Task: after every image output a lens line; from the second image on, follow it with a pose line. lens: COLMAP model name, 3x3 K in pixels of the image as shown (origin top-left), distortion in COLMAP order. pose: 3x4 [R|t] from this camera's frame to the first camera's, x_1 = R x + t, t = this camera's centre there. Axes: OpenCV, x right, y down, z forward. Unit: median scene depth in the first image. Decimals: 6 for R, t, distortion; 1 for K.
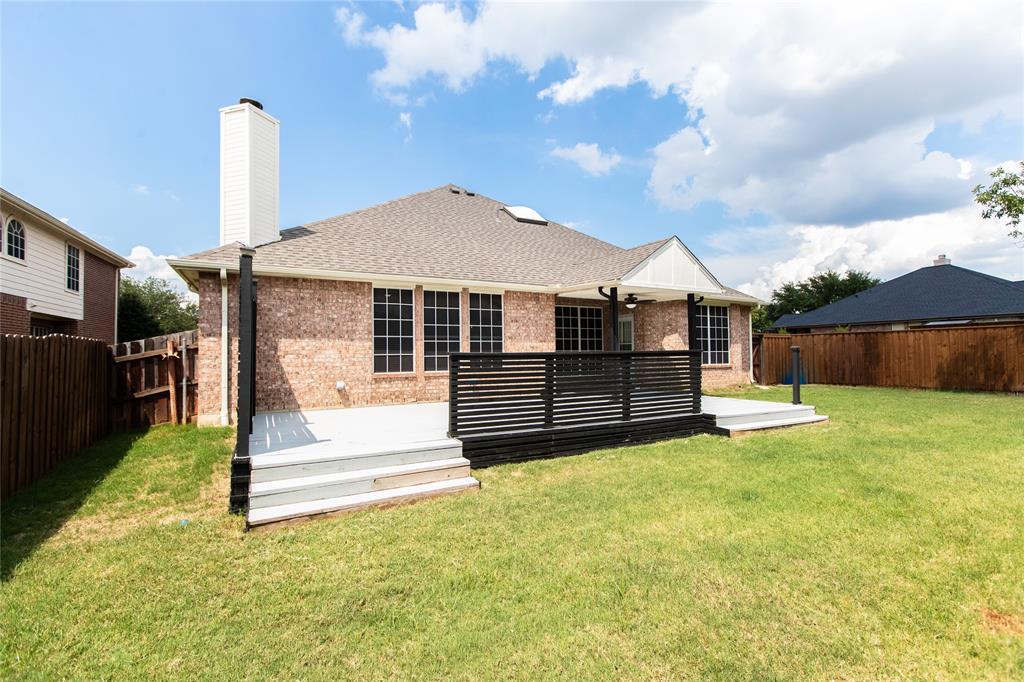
lens RADIAL K [[466.8, 0, 512.0], [0, 466.8, 341.0], [0, 0, 1]] dist [0.005363, -0.000425]
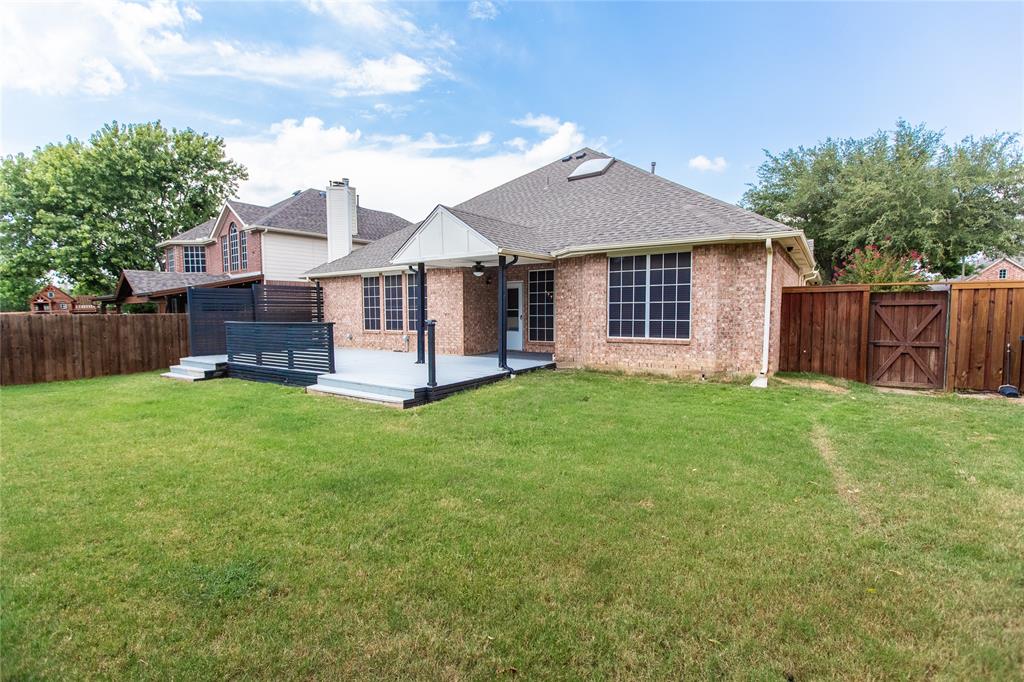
lens RADIAL K [[460.0, 0, 512.0], [0, 460.0, 341.0], [0, 0, 1]] dist [0.003640, 0.000107]
pose [[0.454600, 0.065042, -0.888318, 1.292735], [0.029619, 0.995675, 0.088060, -0.018365], [0.890203, -0.066343, 0.450708, 0.676495]]
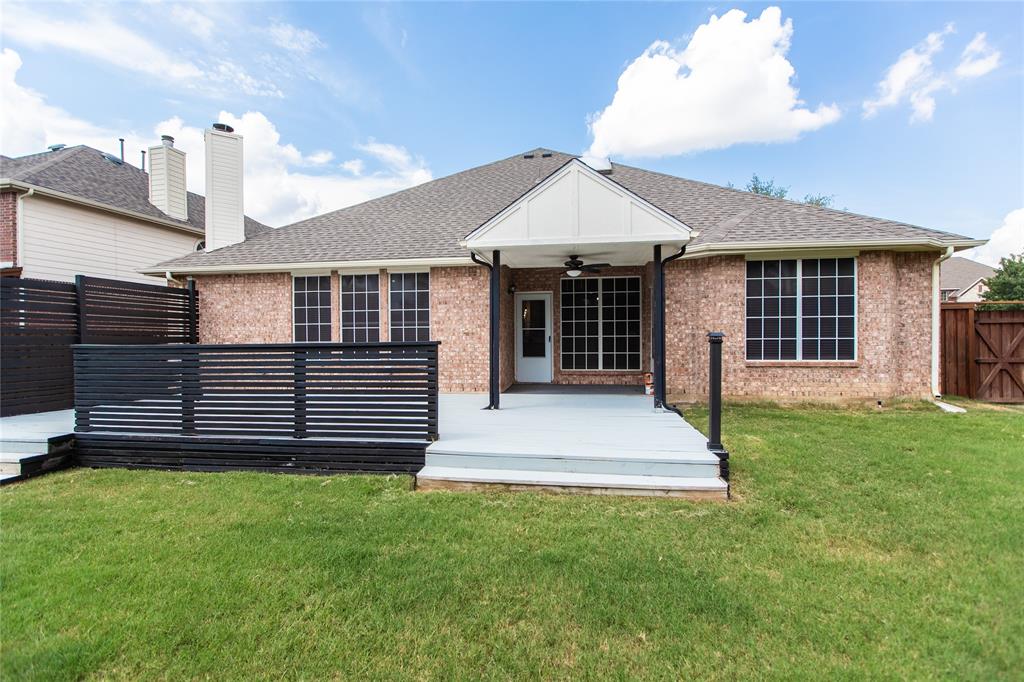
lens RADIAL K [[466.8, 0, 512.0], [0, 466.8, 341.0], [0, 0, 1]] dist [0.005363, -0.000425]
pose [[0.798243, 0.007566, -0.602289, 0.661431], [0.016982, 0.999241, 0.035060, -0.001000], [0.602097, -0.038215, 0.797508, 0.433059]]
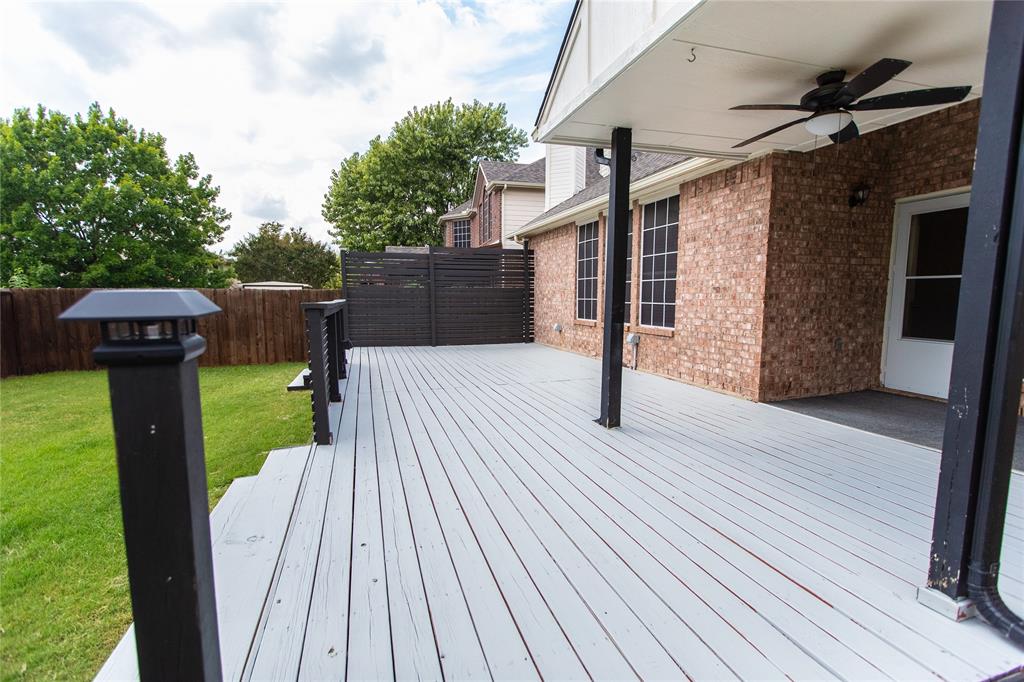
lens RADIAL K [[460.0, 0, 512.0], [0, 460.0, 341.0], [0, 0, 1]] dist [0.003640, 0.000107]
pose [[-0.181335, 0.110264, -0.977220, 0.604160], [0.033191, 0.993814, 0.105978, 0.010260], [0.982861, -0.013218, -0.183873, 0.967714]]
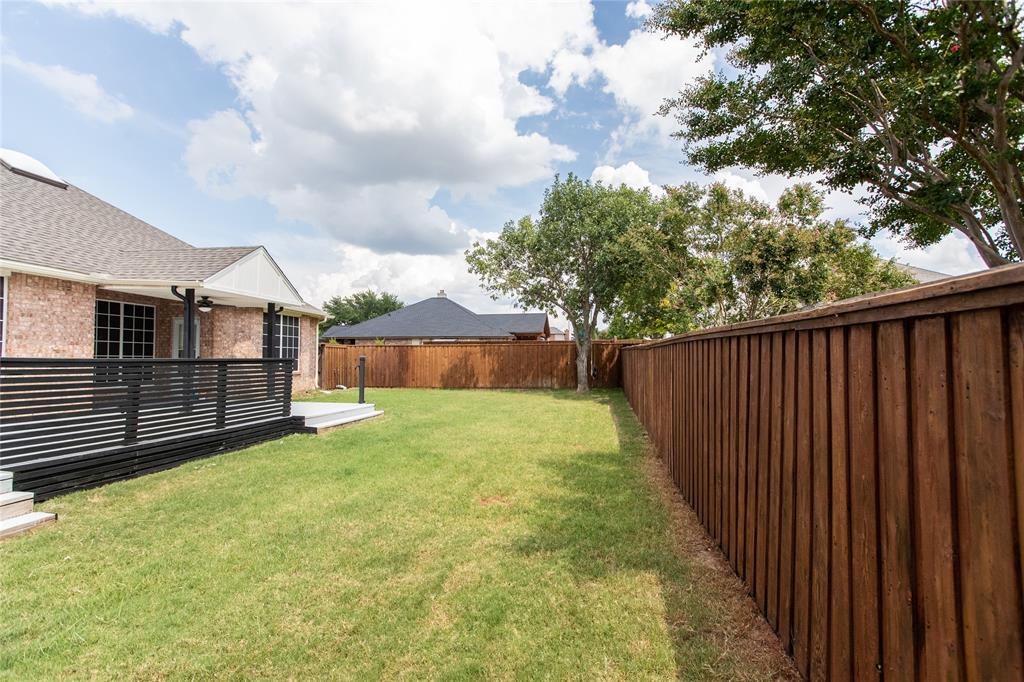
lens RADIAL K [[479.1, 0, 512.0], [0, 479.1, 341.0], [0, 0, 1]] dist [0.009487, -0.000511]
pose [[0.622846, 0.042754, 0.781176, -0.121048], [-0.030752, 0.999072, -0.030161, -0.002150], [-0.781740, -0.005237, 0.623582, -0.081580]]
